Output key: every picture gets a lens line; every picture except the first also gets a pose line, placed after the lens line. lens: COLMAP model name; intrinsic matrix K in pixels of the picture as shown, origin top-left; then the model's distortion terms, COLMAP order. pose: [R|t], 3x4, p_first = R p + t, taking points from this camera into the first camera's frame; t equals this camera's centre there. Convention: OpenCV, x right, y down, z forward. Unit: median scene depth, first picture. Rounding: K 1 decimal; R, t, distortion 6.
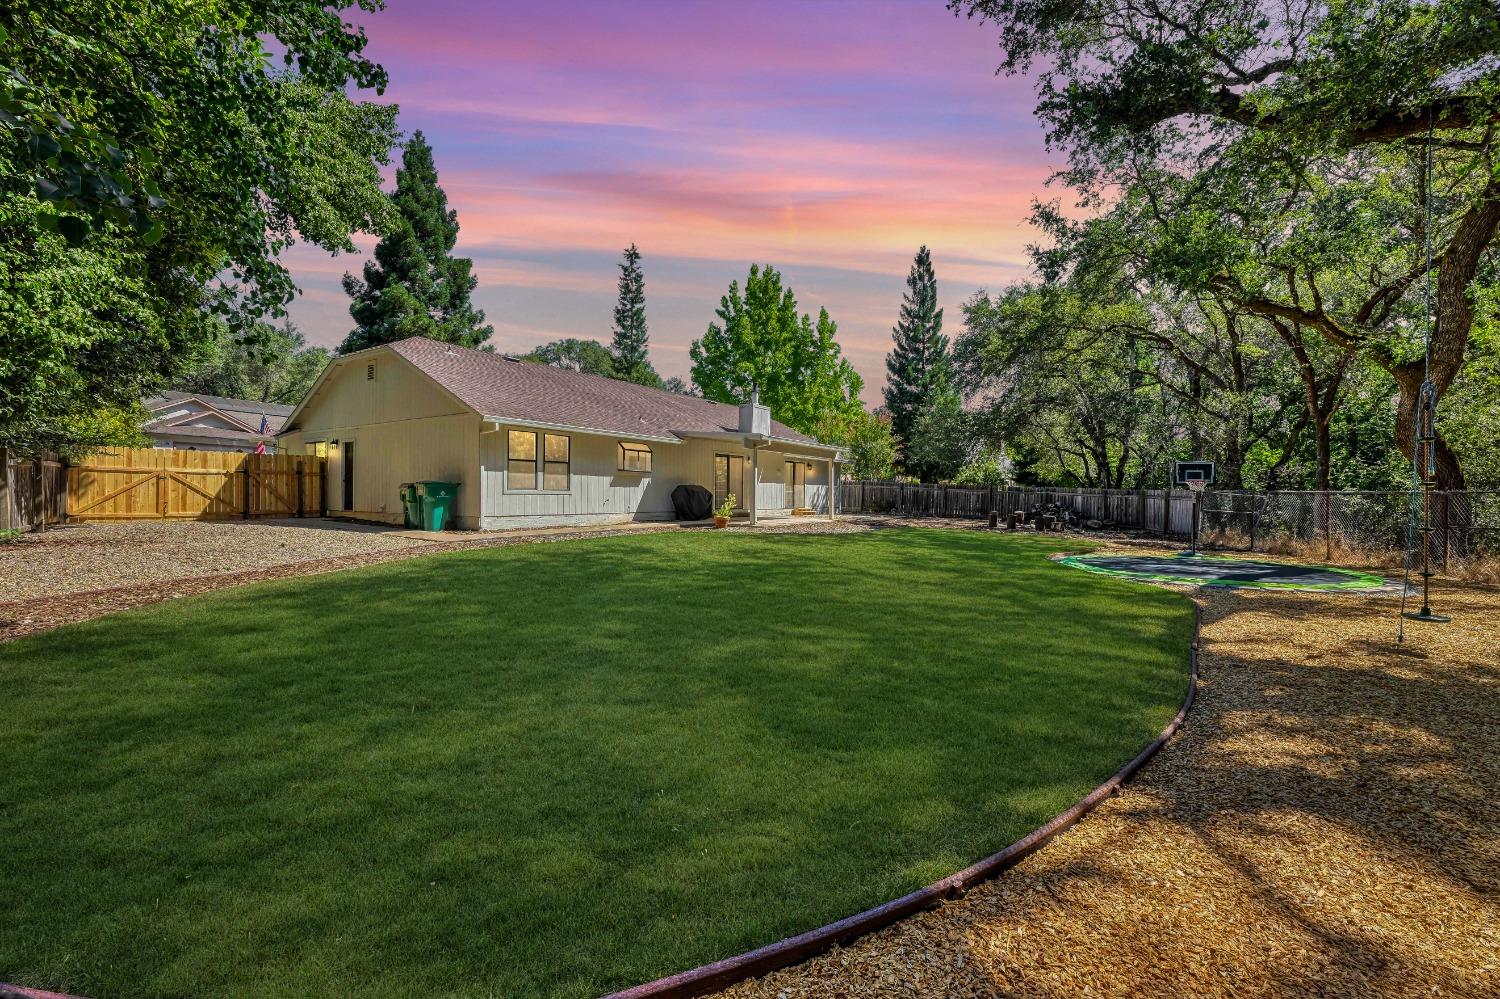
lens RADIAL K [[600.5, 0, 756.9], [0, 600.5, 494.3], [0, 0, 1]] dist [-0.002732, -0.000152]
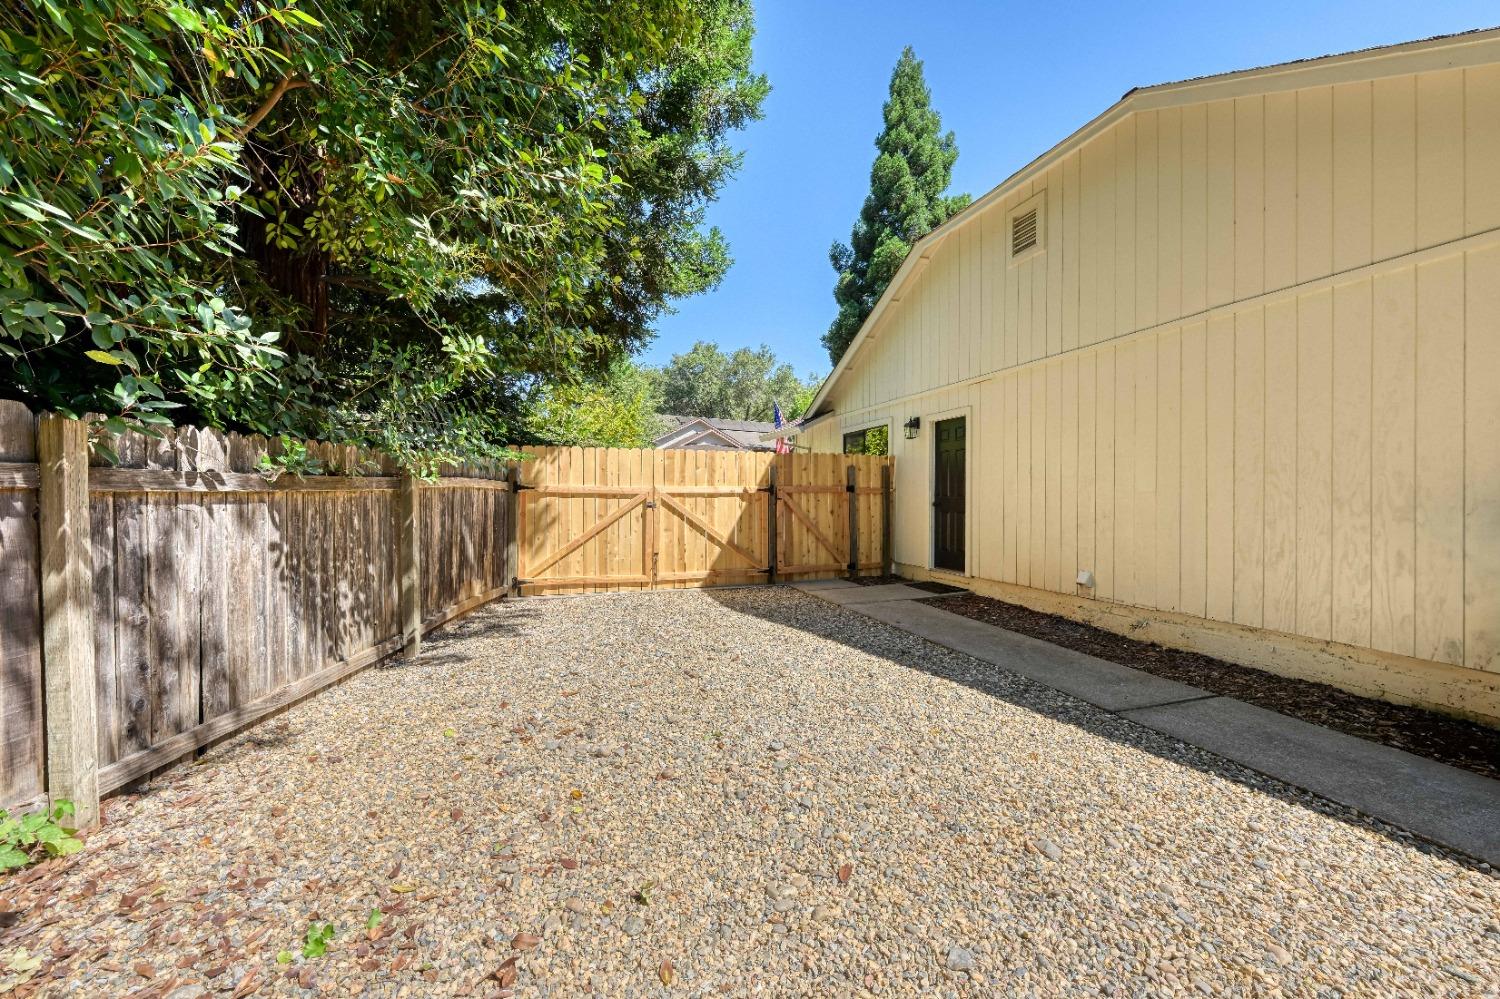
lens RADIAL K [[600.5, 0, 756.9], [0, 600.5, 494.3], [0, 0, 1]] dist [-0.002732, -0.000152]
pose [[0.790404, -0.012808, -0.612452, -0.553265], [0.005363, 0.999888, -0.013989, -0.026746], [0.612562, 0.007772, 0.790384, 0.592430]]
